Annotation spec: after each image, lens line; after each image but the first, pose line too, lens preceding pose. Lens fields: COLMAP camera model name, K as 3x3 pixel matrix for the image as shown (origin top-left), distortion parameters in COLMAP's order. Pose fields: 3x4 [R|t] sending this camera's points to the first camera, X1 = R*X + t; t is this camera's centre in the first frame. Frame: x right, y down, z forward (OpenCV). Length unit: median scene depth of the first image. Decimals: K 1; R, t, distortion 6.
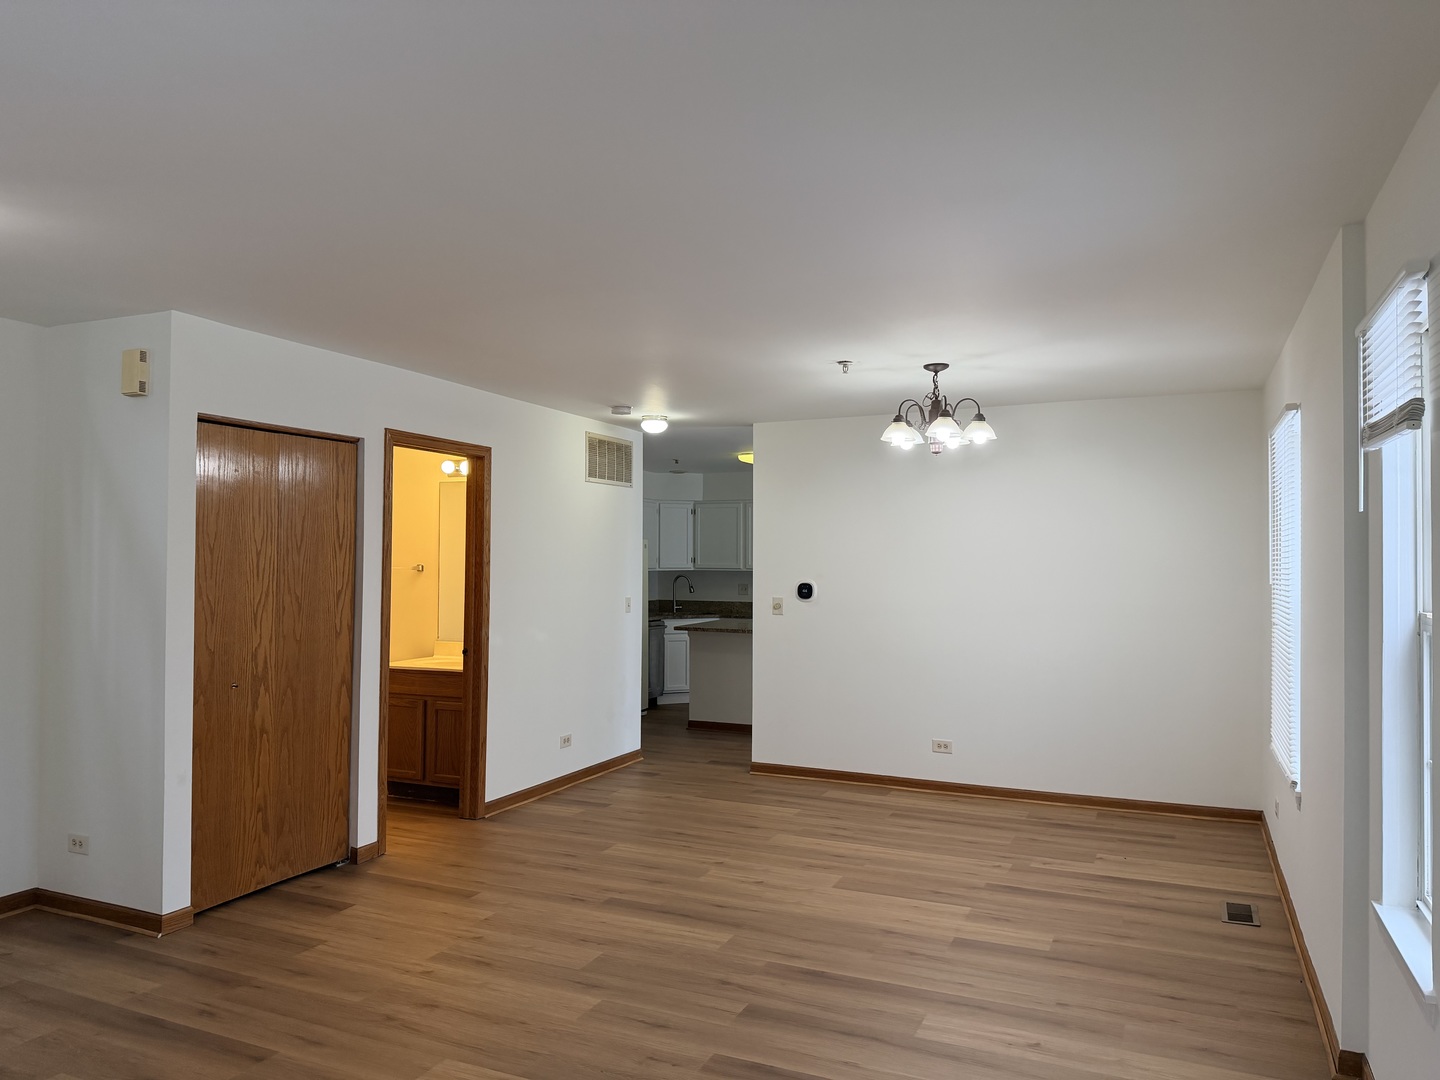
lens RADIAL K [[1013.2, 0, 714.8], [0, 1013.2, 538.5], [0, 0, 1]] dist [0.096782, -0.115047]
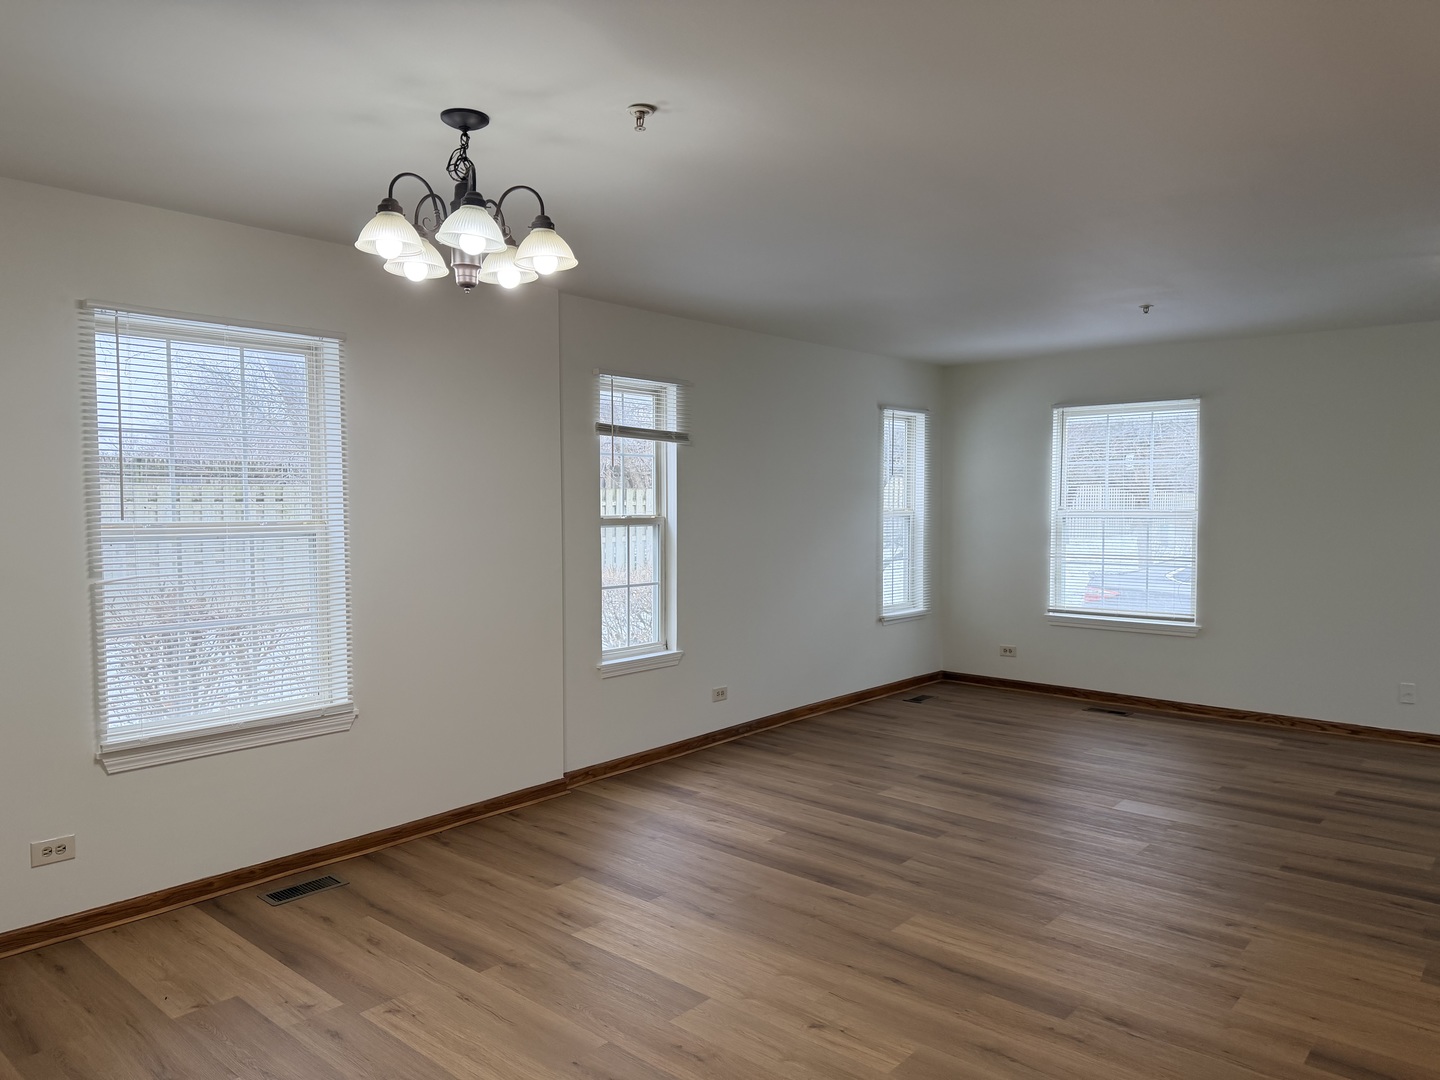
lens RADIAL K [[1003.0, 0, 720.4], [0, 1003.0, 549.0], [0, 0, 1]] dist [0.044459, -0.053116]
pose [[-0.959653, -0.020187, 0.280462, -0.066454], [-0.010446, 0.999291, 0.036184, 0.036574], [-0.280993, 0.031795, -0.959183, 1.655920]]
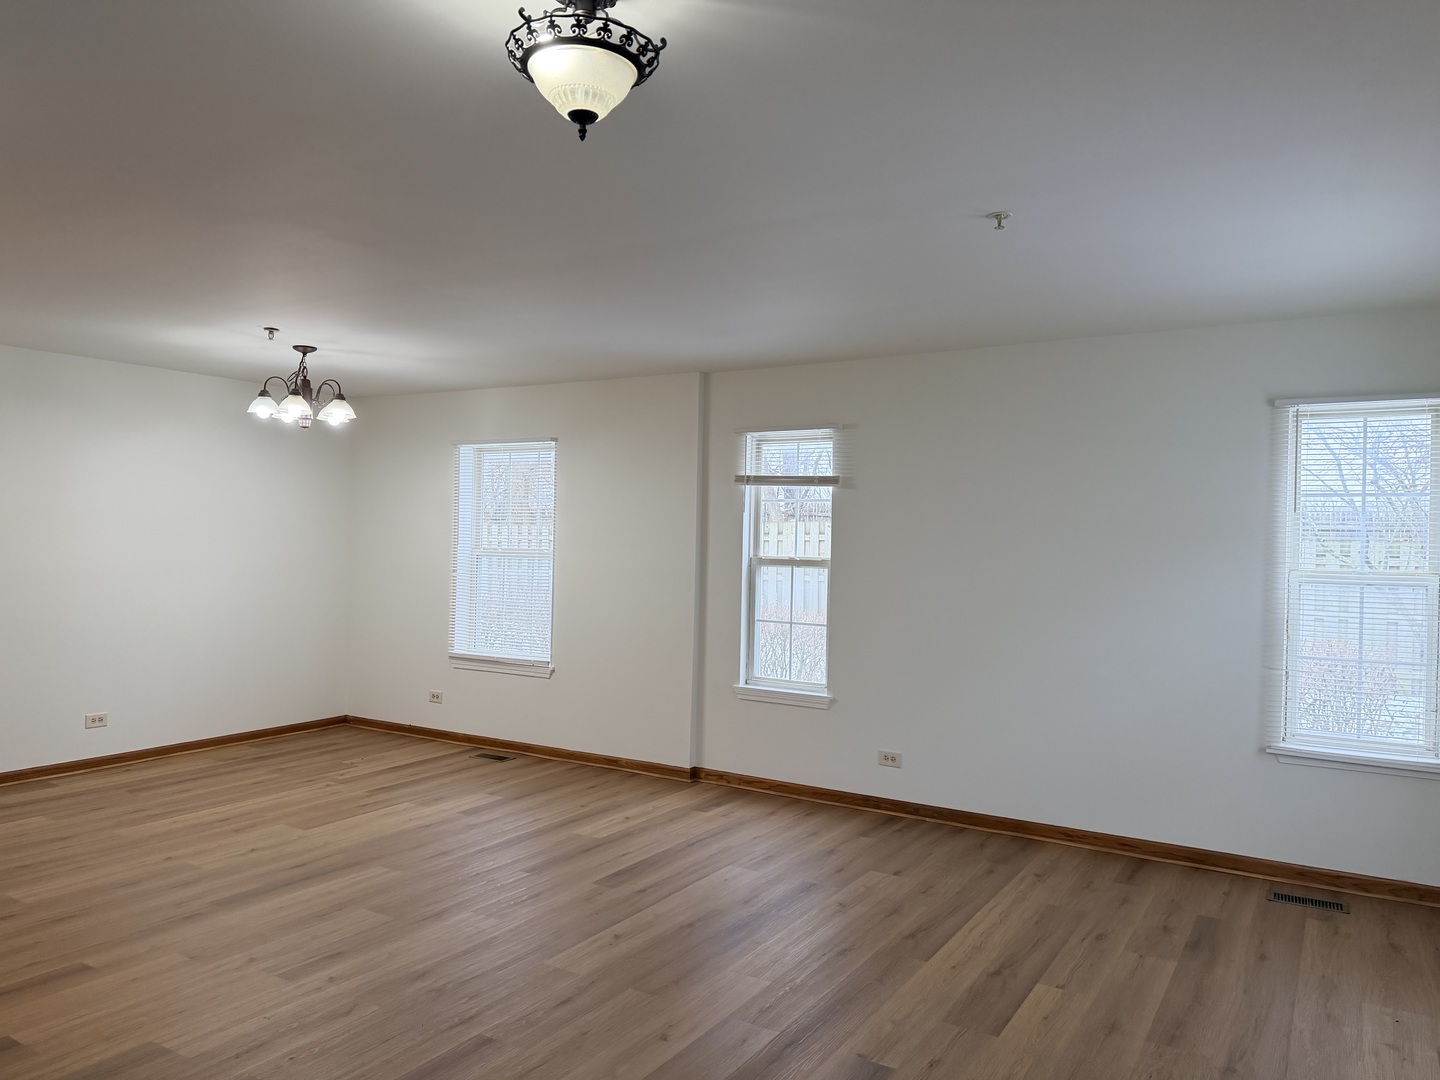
lens RADIAL K [[1013.2, 0, 714.8], [0, 1013.2, 538.5], [0, 0, 1]] dist [0.096782, -0.115047]
pose [[0.131211, -0.000127, 0.991354, -0.928273], [-0.038600, 0.999241, 0.005237, 0.014234], [-0.990603, -0.038953, 0.131107, 0.461959]]
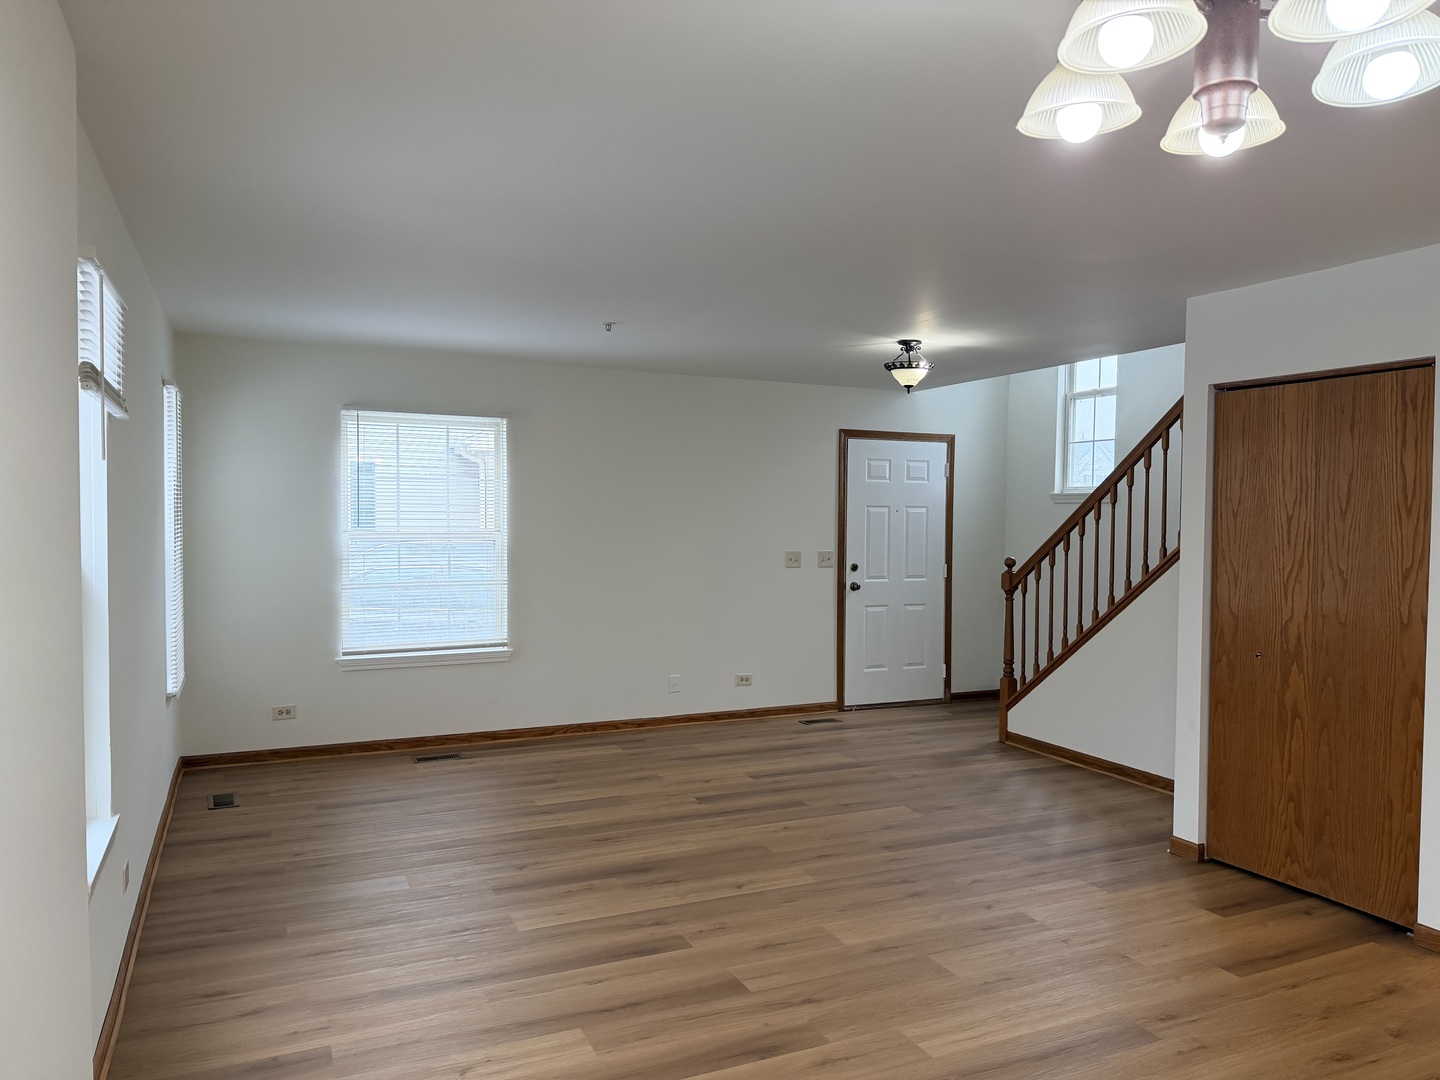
lens RADIAL K [[1003.7, 0, 716.9], [0, 1003.7, 531.5], [0, 0, 1]] dist [0.086065, -0.108218]
pose [[-0.654451, 0.004585, -0.756091, 0.577609], [0.002472, 0.999989, 0.003925, 0.021183], [0.756100, 0.000699, -0.654455, 1.212699]]
